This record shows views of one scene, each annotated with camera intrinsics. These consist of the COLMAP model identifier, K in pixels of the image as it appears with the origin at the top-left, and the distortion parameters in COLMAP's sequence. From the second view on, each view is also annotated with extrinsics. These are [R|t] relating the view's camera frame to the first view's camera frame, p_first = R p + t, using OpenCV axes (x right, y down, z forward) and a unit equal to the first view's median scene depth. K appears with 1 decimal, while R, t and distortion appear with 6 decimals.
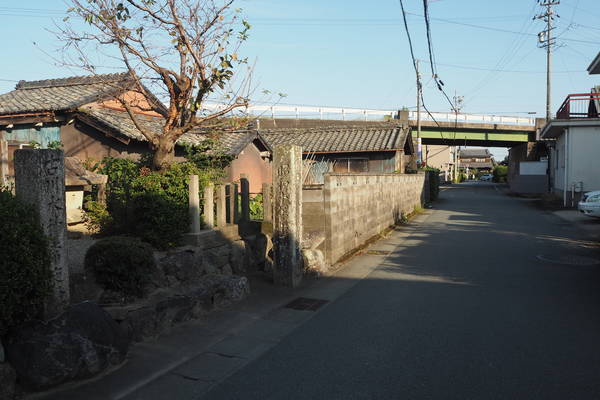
lens RADIAL K [[525.8, 0, 300.9], [0, 525.8, 201.6], [0, 0, 1]] dist [-0.045490, 0.010146]
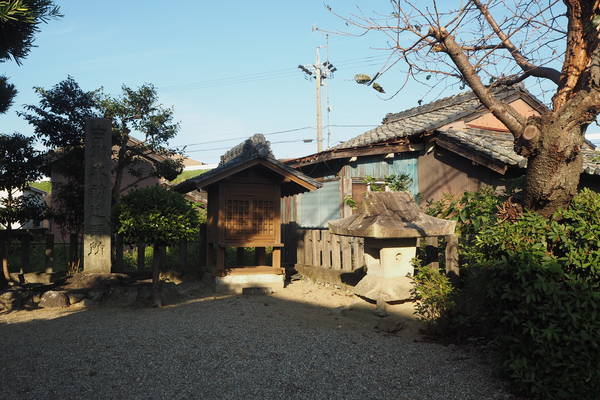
lens RADIAL K [[525.8, 0, 301.9], [0, 525.8, 201.9], [0, 0, 1]] dist [-0.045490, 0.010146]
pose [[0.749483, -0.031648, -0.661266, -0.083080], [-0.023074, 0.997001, -0.073868, -0.017429], [0.661621, 0.070621, 0.746506, 0.332870]]
